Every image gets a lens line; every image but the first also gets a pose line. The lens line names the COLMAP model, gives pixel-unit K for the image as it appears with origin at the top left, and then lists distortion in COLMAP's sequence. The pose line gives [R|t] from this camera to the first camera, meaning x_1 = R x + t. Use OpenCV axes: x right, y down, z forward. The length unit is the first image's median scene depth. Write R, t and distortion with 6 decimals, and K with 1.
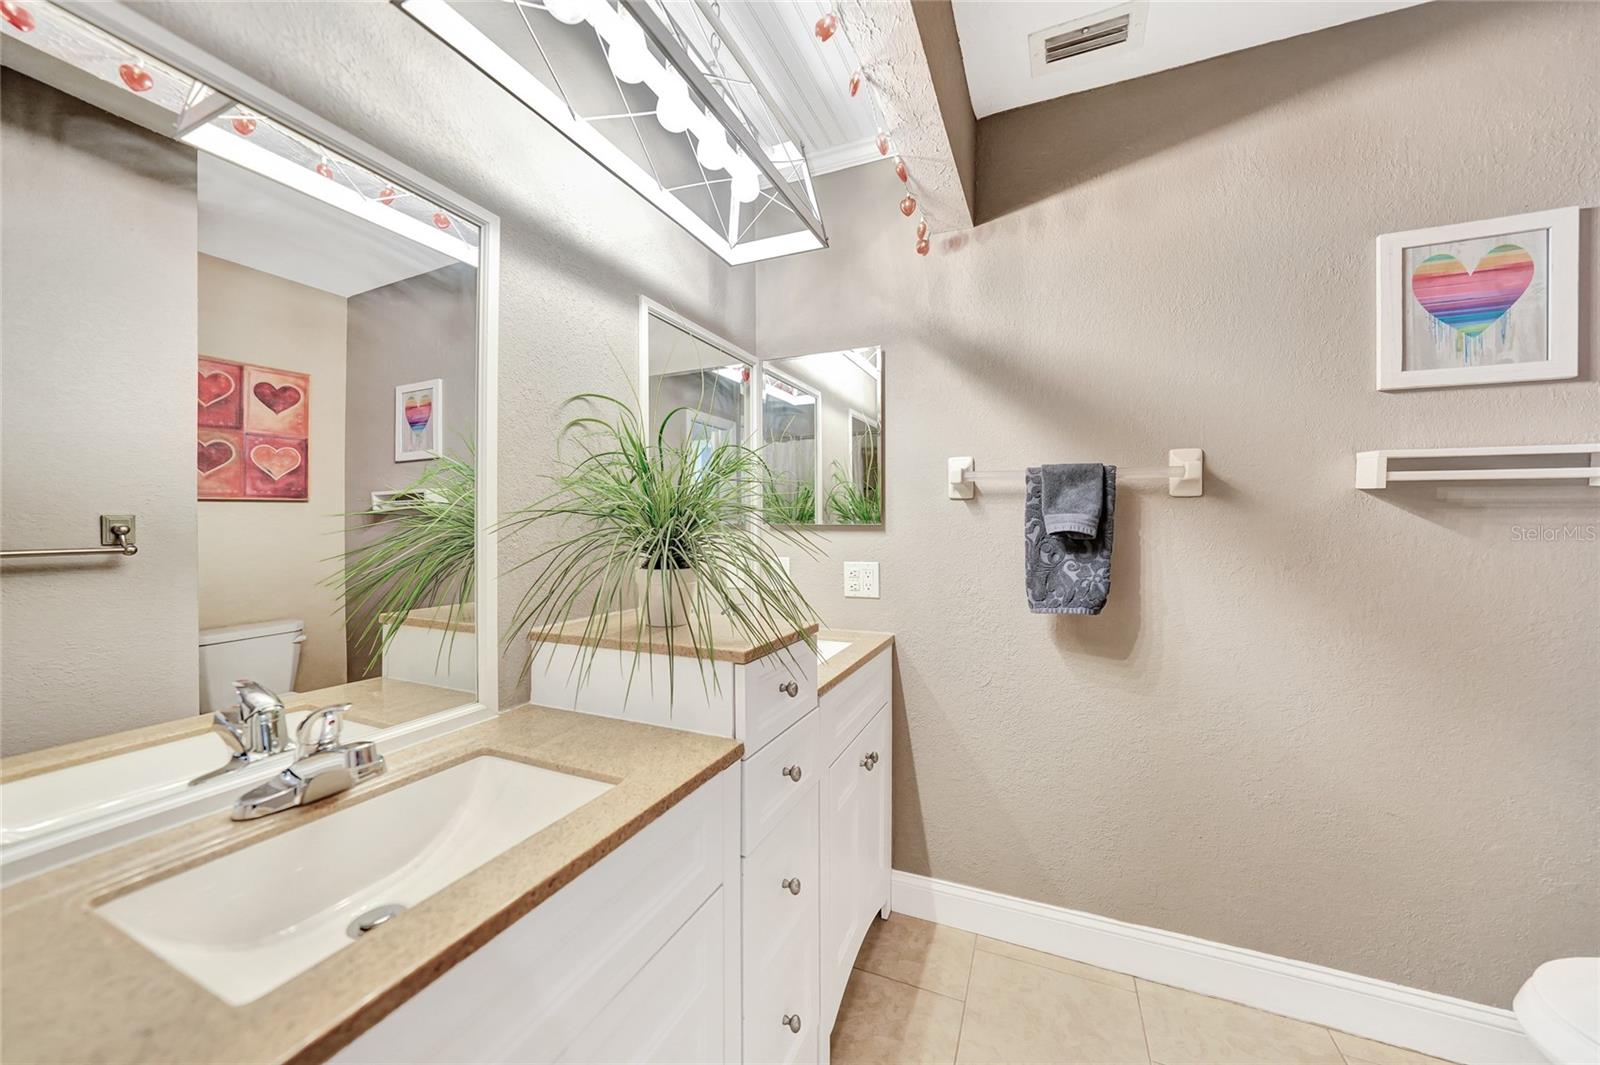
lens RADIAL K [[559.7, 0, 795.2], [0, 559.7, 524.0], [0, 0, 1]] dist [-0.019598, 0.004002]
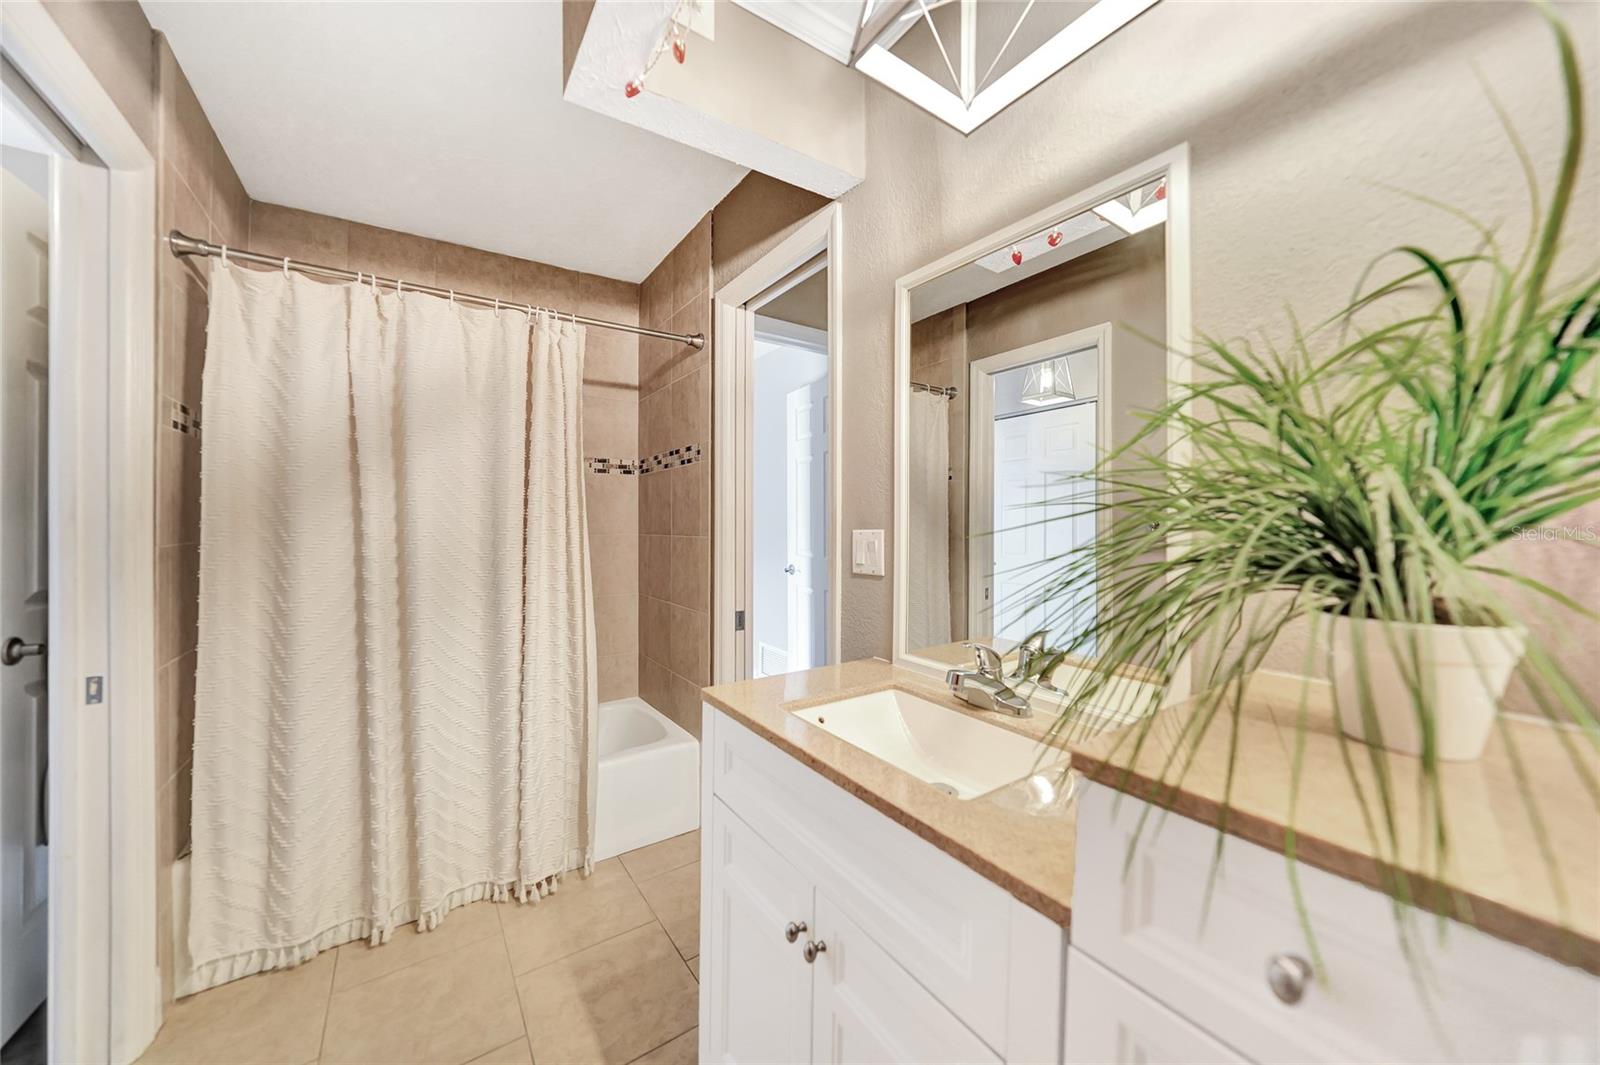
lens RADIAL K [[559.7, 0, 791.5], [0, 559.7, 527.5], [0, 0, 1]] dist [-0.019598, 0.004002]
pose [[-0.521434, 0.005373, -0.853275, 0.690828], [-0.004393, 0.999950, 0.008982, 0.010178], [0.853280, 0.008432, -0.521384, 1.391805]]
